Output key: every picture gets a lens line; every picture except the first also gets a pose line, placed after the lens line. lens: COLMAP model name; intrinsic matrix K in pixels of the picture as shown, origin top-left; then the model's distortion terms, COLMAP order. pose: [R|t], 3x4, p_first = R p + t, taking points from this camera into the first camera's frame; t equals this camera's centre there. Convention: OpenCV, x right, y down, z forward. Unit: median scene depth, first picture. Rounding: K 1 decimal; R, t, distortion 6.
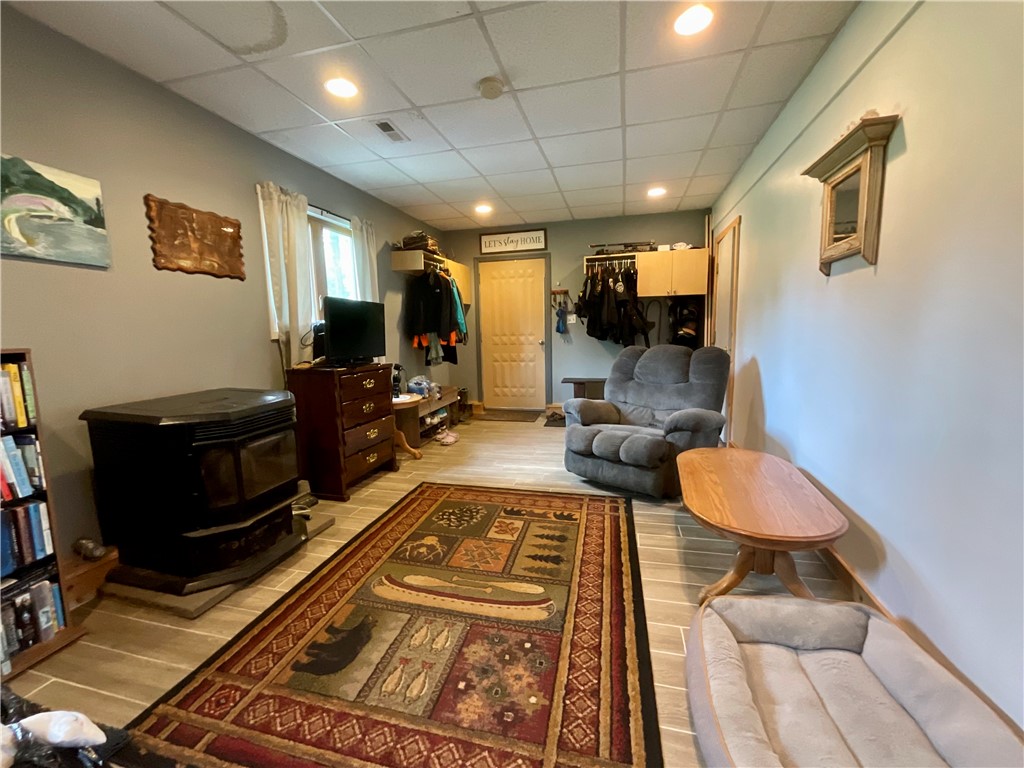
lens RADIAL K [[414.7, 0, 514.2], [0, 414.7, 380.5], [0, 0, 1]] dist [0.010885, 0.000064]
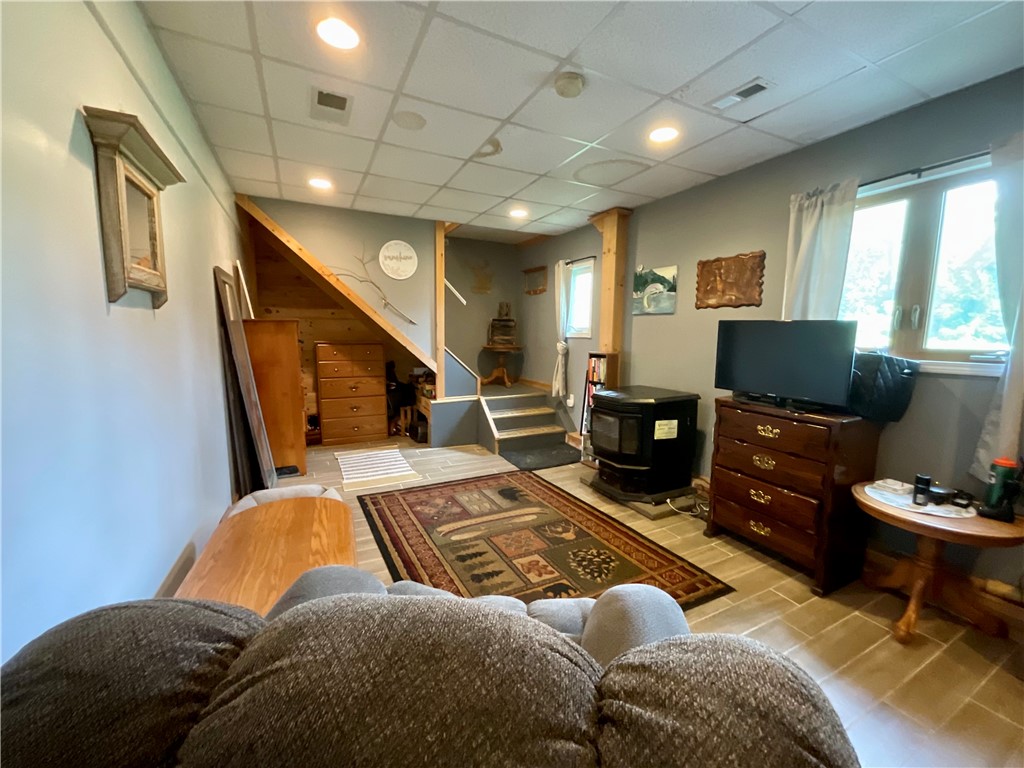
lens RADIAL K [[414.7, 0, 513.6], [0, 414.7, 381.7], [0, 0, 1]] dist [0.010885, 0.000064]
pose [[-0.746293, 0.093644, -0.658997, 0.675540], [-0.075569, 0.971732, 0.223663, -0.301200], [0.661314, 0.216718, -0.718121, 1.727633]]
